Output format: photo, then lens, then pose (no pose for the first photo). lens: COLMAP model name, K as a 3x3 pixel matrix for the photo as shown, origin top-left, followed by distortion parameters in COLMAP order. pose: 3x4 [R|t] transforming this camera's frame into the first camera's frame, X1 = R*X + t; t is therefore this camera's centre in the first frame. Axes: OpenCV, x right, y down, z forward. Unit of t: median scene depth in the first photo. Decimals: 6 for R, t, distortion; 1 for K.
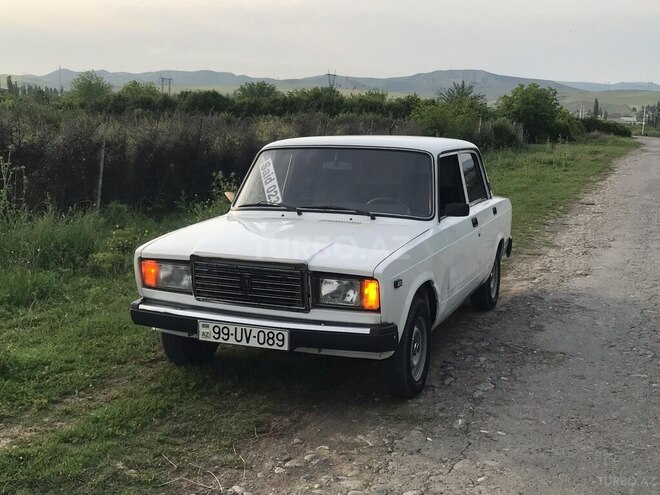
lens RADIAL K [[860.2, 0, 330.0], [0, 860.2, 247.5], [0, 0, 1]] dist [0.123836, -0.443095]
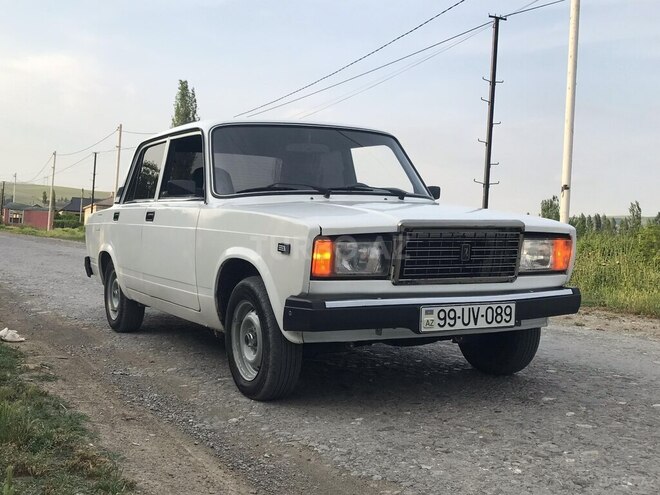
lens RADIAL K [[778.4, 0, 330.0], [0, 778.4, 247.5], [0, 0, 1]] dist [0.096317, -0.221387]
pose [[0.637893, -0.039192, 0.769127, -0.746383], [0.112770, 0.992693, -0.042945, 0.052713], [-0.761824, 0.114129, 0.637651, 0.609761]]
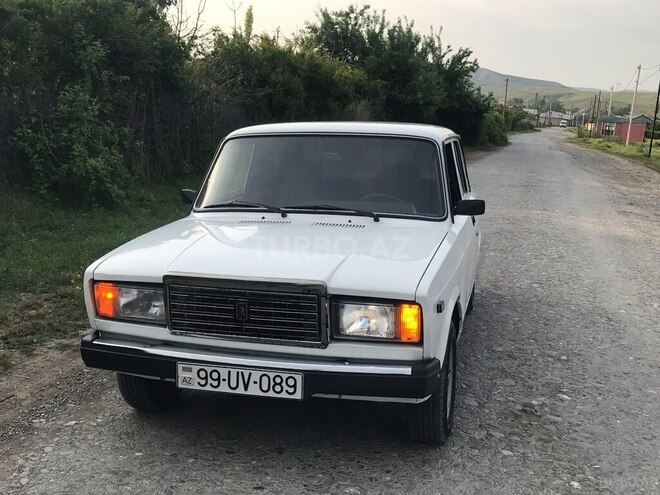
lens RADIAL K [[778.4, 0, 330.0], [0, 778.4, 247.5], [0, 0, 1]] dist [0.096317, -0.221387]
pose [[0.990836, -0.023595, 0.132990, -0.108809], [0.021174, 0.999584, 0.019584, -0.026616], [-0.133397, -0.016588, 0.990924, 0.305441]]
